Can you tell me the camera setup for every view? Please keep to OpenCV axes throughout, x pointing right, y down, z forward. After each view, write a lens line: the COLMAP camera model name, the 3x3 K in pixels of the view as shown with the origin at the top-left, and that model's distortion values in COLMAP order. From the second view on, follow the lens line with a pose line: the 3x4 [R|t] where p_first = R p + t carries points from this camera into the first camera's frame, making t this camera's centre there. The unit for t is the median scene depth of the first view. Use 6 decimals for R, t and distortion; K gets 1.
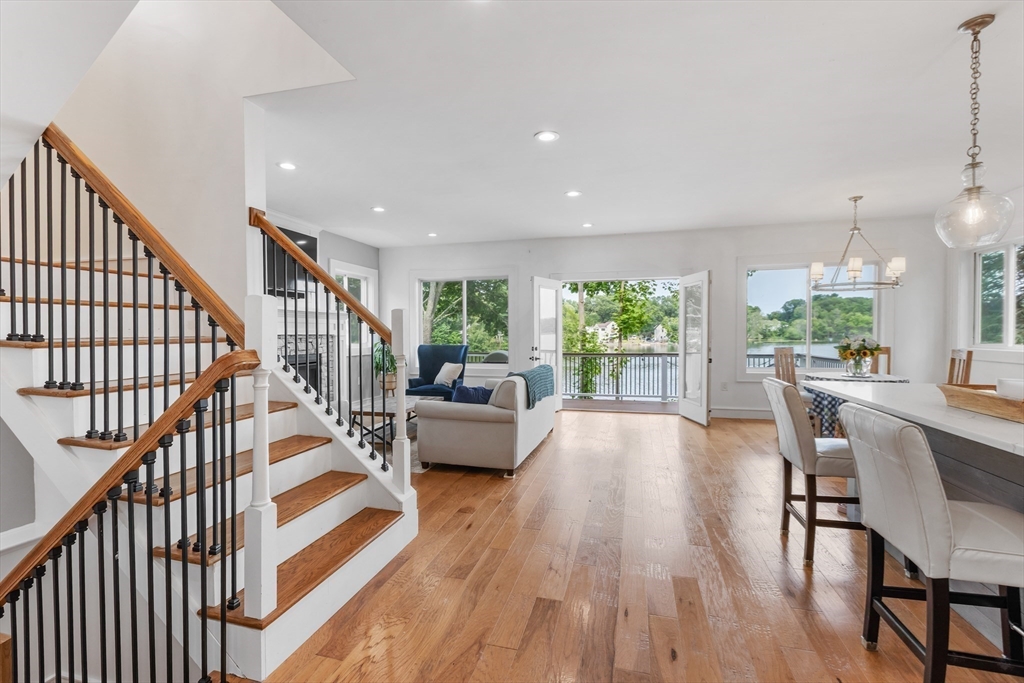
lens RADIAL K [[469.2, 0, 505.4], [0, 469.2, 345.1], [0, 0, 1]] dist [-0.006359, 0.000895]
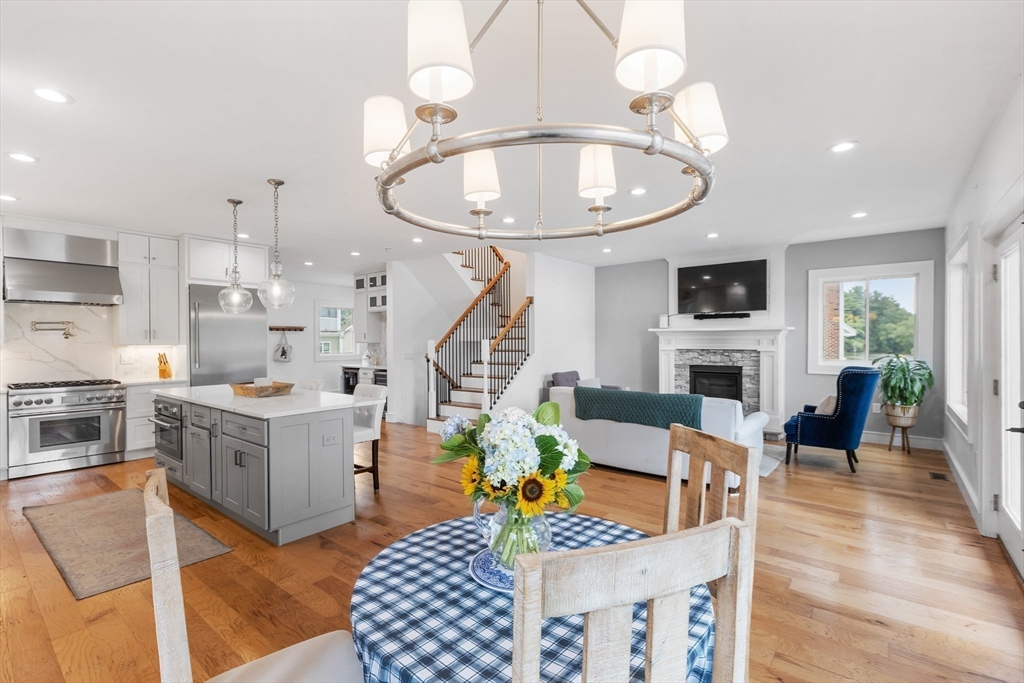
lens RADIAL K [[469.2, 0, 521.2], [0, 469.2, 343.1], [0, 0, 1]] dist [-0.006359, 0.000895]
pose [[-0.393409, 0.013689, -0.919262, 0.993935], [-0.017700, 0.999591, 0.022460, -0.062636], [0.919193, 0.025107, -0.393006, 1.131123]]
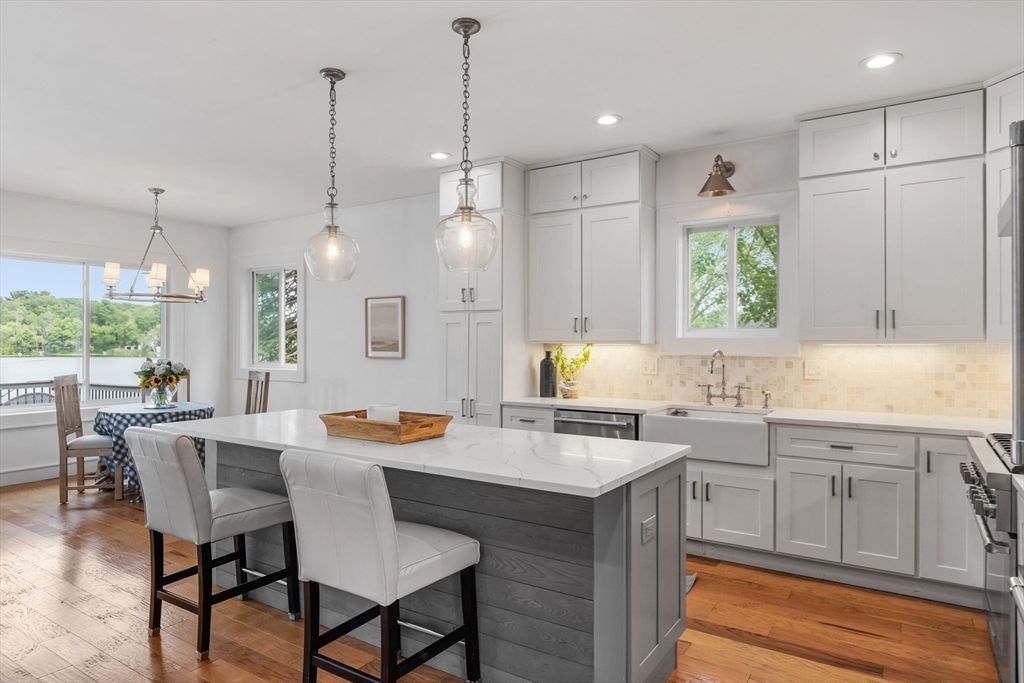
lens RADIAL K [[628.0, 0, 502.4], [0, 628.0, 342.7], [0, 0, 1]] dist [-0.005464, -0.001348]
pose [[0.317724, 0.004811, 0.948171, -0.101654], [0.021353, 0.999697, -0.012228, -0.020755], [-0.947943, 0.024131, 0.317525, 0.083012]]
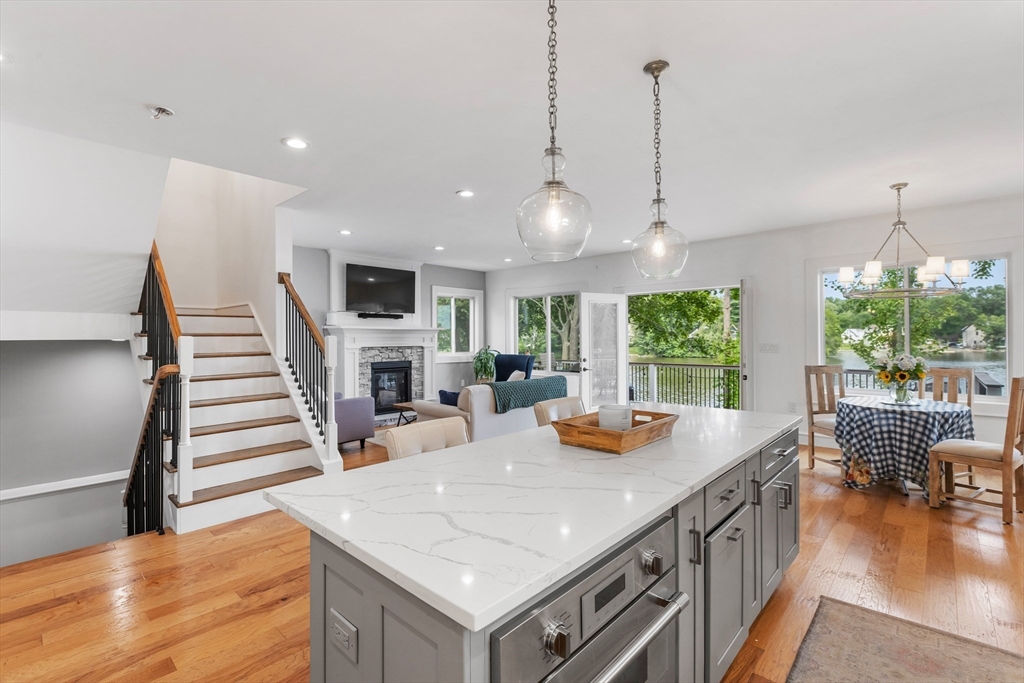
lens RADIAL K [[469.2, 0, 510.1], [0, 469.2, 337.0], [0, 0, 1]] dist [-0.006359, 0.000895]
pose [[0.886287, -0.001101, -0.463135, 0.534333], [-0.010485, 0.999693, -0.022440, -0.024672], [0.463018, 0.024744, 0.886003, -0.033319]]
